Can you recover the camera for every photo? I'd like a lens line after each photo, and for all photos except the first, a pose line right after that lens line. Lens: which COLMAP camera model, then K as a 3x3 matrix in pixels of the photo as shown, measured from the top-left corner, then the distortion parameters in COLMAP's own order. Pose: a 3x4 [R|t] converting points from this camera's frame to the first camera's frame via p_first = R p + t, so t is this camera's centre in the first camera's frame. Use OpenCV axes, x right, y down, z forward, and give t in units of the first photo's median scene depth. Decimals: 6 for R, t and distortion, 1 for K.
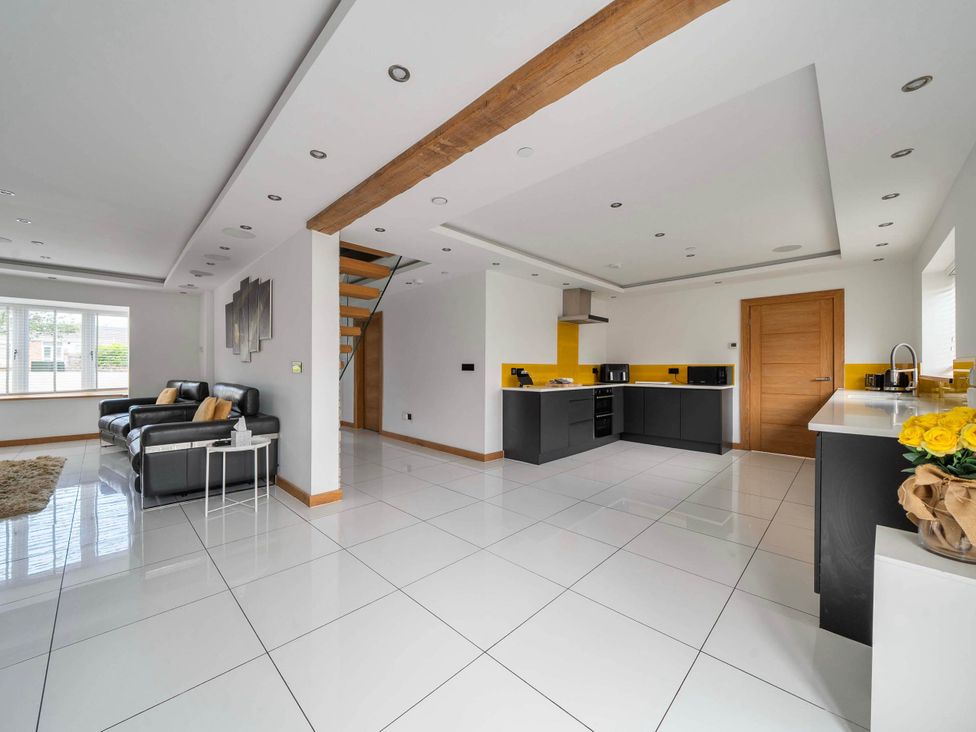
lens RADIAL K [[387.7, 0, 488.0], [0, 387.7, 366.0], [0, 0, 1]] dist [-0.001398, -0.000070]
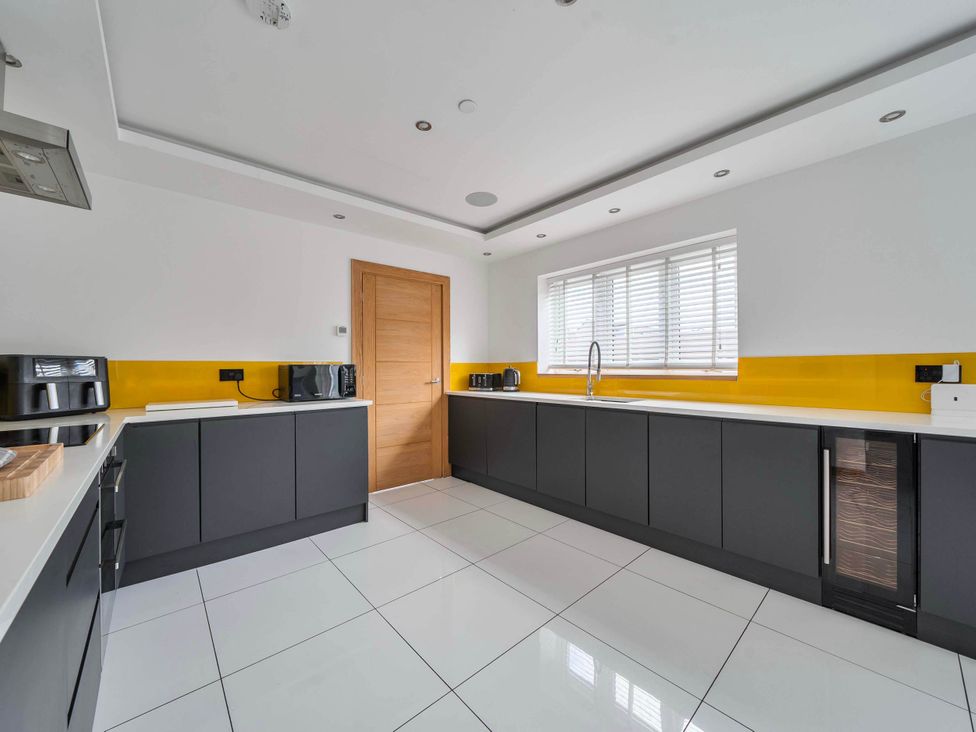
lens RADIAL K [[387.7, 0, 488.0], [0, 387.7, 366.0], [0, 0, 1]] dist [-0.001398, -0.000070]
pose [[0.057651, 0.002339, 0.998334, 0.043097], [-0.002066, 0.999995, -0.002223, 0.003003], [-0.998335, -0.001934, 0.057655, 0.784598]]
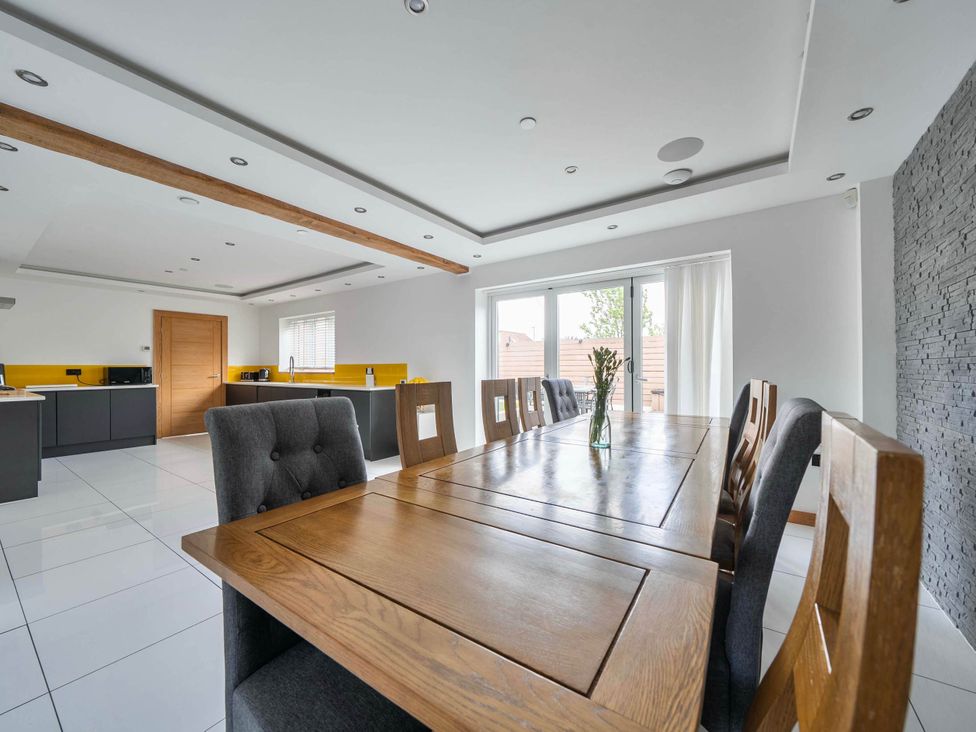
lens RADIAL K [[390.6, 0, 482.1], [0, 390.6, 363.2], [0, 0, 1]] dist [0.015107, -0.000378]
pose [[-0.175084, 0.010043, 0.984502, -0.715315], [-0.004964, 0.999926, -0.011083, -0.002807], [-0.984541, -0.006827, -0.175021, 0.253249]]
